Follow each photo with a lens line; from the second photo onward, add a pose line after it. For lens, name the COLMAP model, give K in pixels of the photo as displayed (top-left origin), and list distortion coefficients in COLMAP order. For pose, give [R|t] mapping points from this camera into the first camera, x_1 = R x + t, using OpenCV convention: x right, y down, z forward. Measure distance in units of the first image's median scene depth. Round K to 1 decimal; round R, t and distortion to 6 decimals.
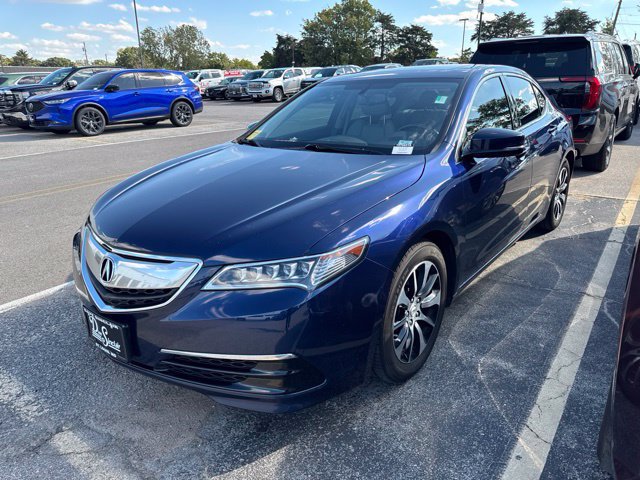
lens RADIAL K [[451.1, 0, 314.6], [0, 451.1, 239.1], [0, 0, 1]] dist [0.001956, -0.006648]
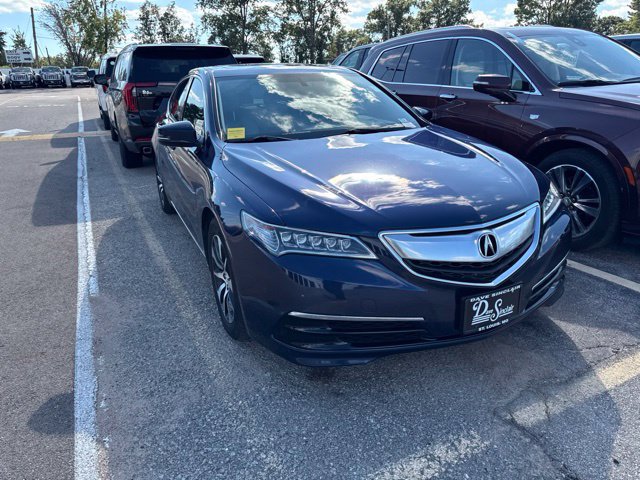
lens RADIAL K [[456.2, 0, 319.3], [0, 456.2, 241.5], [0, 0, 1]] dist [-0.000591, -0.001303]
pose [[0.451129, -0.283608, 0.846197, -0.181432], [0.304008, 0.940292, 0.153071, -0.025723], [-0.839084, 0.188196, 0.510412, 0.096149]]
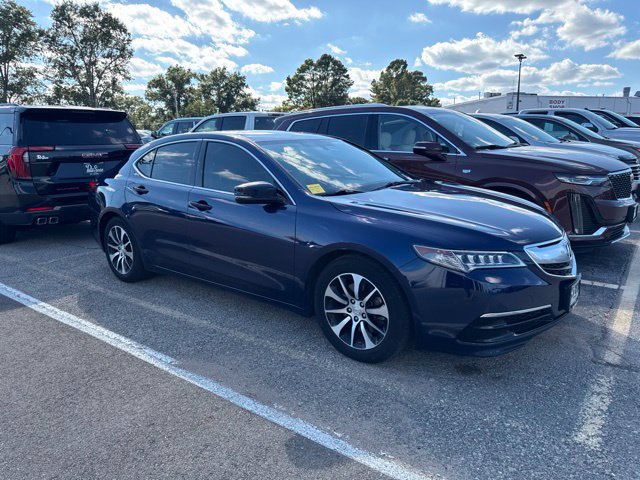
lens RADIAL K [[457.1, 0, 320.0], [0, 457.1, 240.0], [0, 0, 1]] dist [0.007881, -0.012113]
pose [[0.012889, -0.184384, 0.982770, -0.240035], [0.343974, 0.923684, 0.168787, -0.061864], [-0.938891, 0.335872, 0.075328, 0.200665]]
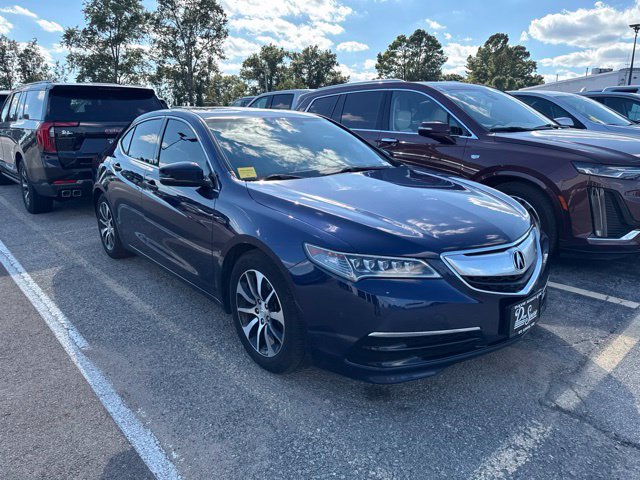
lens RADIAL K [[456.4, 0, 320.6], [0, 456.4, 233.6], [0, 0, 1]] dist [0.005961, -0.008742]
pose [[0.203637, -0.208813, 0.956519, -0.209703], [0.321520, 0.937068, 0.136117, -0.040956], [-0.924747, 0.279822, 0.257960, 0.140111]]
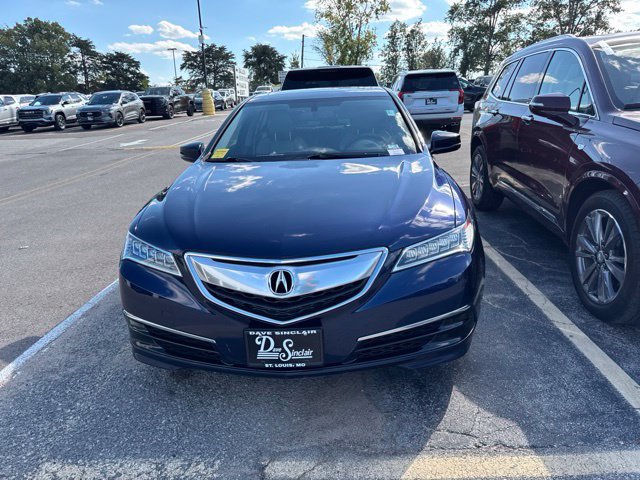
lens RADIAL K [[456.4, 0, 320.6], [0, 456.4, 233.6], [0, 0, 1]] dist [0.005961, -0.008742]
pose [[0.825724, -0.165506, 0.539247, -0.110426], [0.202467, 0.979243, -0.009479, -0.000962], [-0.526485, 0.117007, 0.842094, 0.012009]]
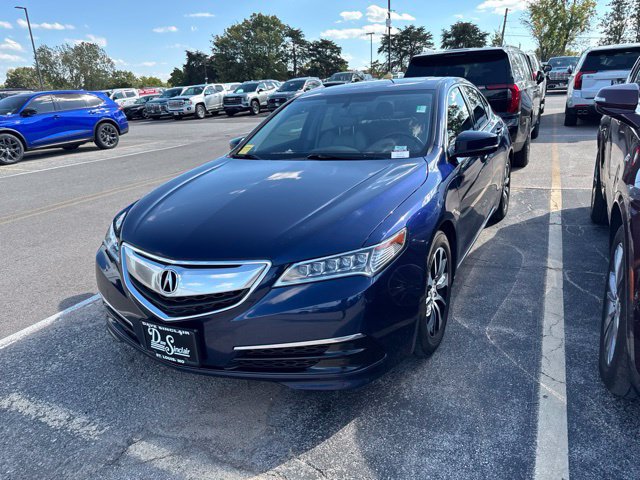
lens RADIAL K [[453.2, 0, 320.0], [0, 453.2, 240.0], [0, 0, 1]] dist [0.002364, -0.007024]
pose [[0.981346, -0.089640, 0.170071, -0.034426], [0.094257, 0.995362, -0.019254, 0.003194], [-0.167556, 0.034926, 0.985244, -0.013037]]
